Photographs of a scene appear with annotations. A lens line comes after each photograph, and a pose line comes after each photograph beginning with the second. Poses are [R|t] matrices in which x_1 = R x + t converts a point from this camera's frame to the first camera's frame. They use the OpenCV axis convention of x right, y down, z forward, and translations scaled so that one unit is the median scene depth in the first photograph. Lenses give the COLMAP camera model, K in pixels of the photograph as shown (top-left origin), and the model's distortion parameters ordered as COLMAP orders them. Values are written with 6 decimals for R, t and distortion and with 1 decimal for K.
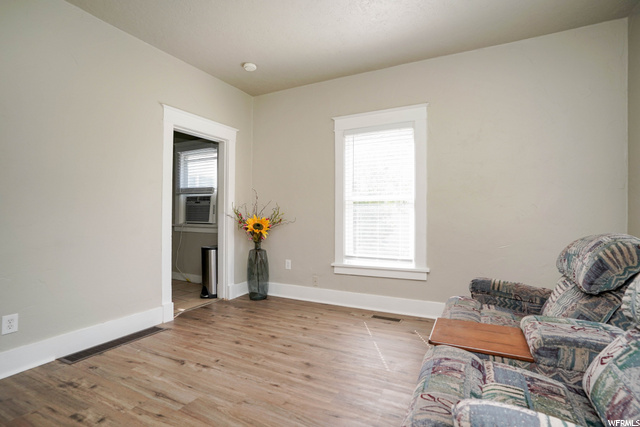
lens RADIAL K [[312.9, 0, 320.7], [0, 312.9, 214.4], [0, 0, 1]] dist [-0.040175, 0.009900]
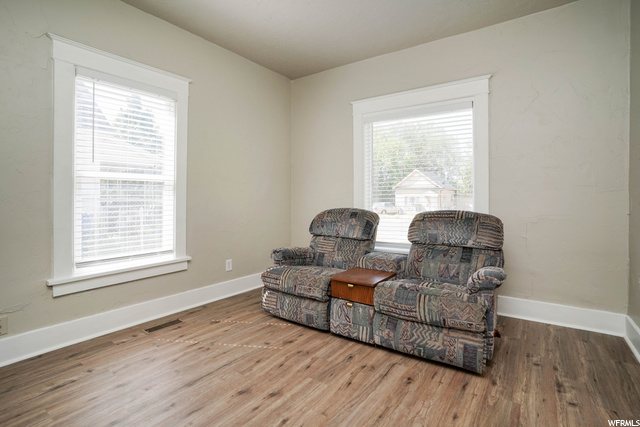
lens RADIAL K [[312.9, 0, 323.2], [0, 312.9, 198.9], [0, 0, 1]] dist [-0.040175, 0.009900]
pose [[0.137648, 0.000039, 0.990481, -0.619758], [-0.005927, 0.999982, 0.000784, -0.002102], [-0.990463, -0.005978, 0.137646, 0.556248]]
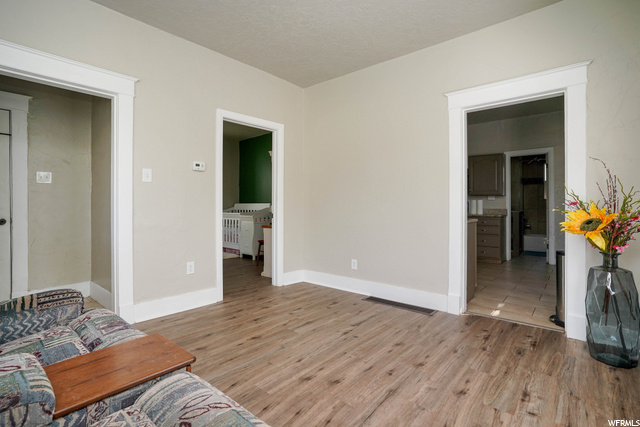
lens RADIAL K [[312.9, 0, 319.0], [0, 312.9, 210.7], [0, 0, 1]] dist [-0.040175, 0.009900]
pose [[-0.254058, 0.013665, -0.967092, 0.616102], [0.006184, 0.999903, 0.012504, 0.007757], [0.967169, -0.002803, -0.254118, 0.933789]]
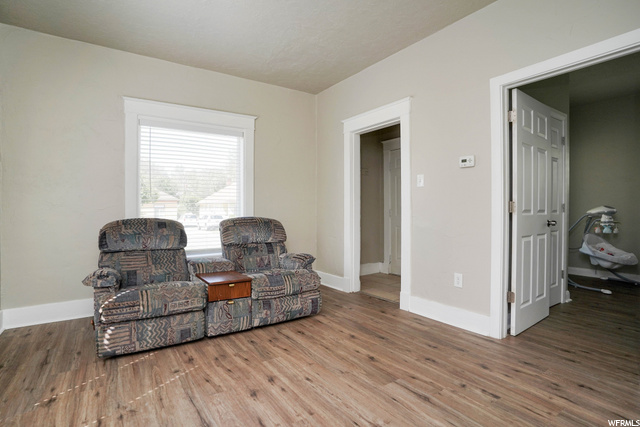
lens RADIAL K [[312.9, 0, 308.8], [0, 312.9, 215.0], [0, 0, 1]] dist [-0.040175, 0.009900]
pose [[-0.864471, -0.006120, 0.502645, -0.446009], [-0.002525, 0.999966, 0.007833, 0.013231], [-0.502676, 0.005502, -0.864457, 1.286411]]
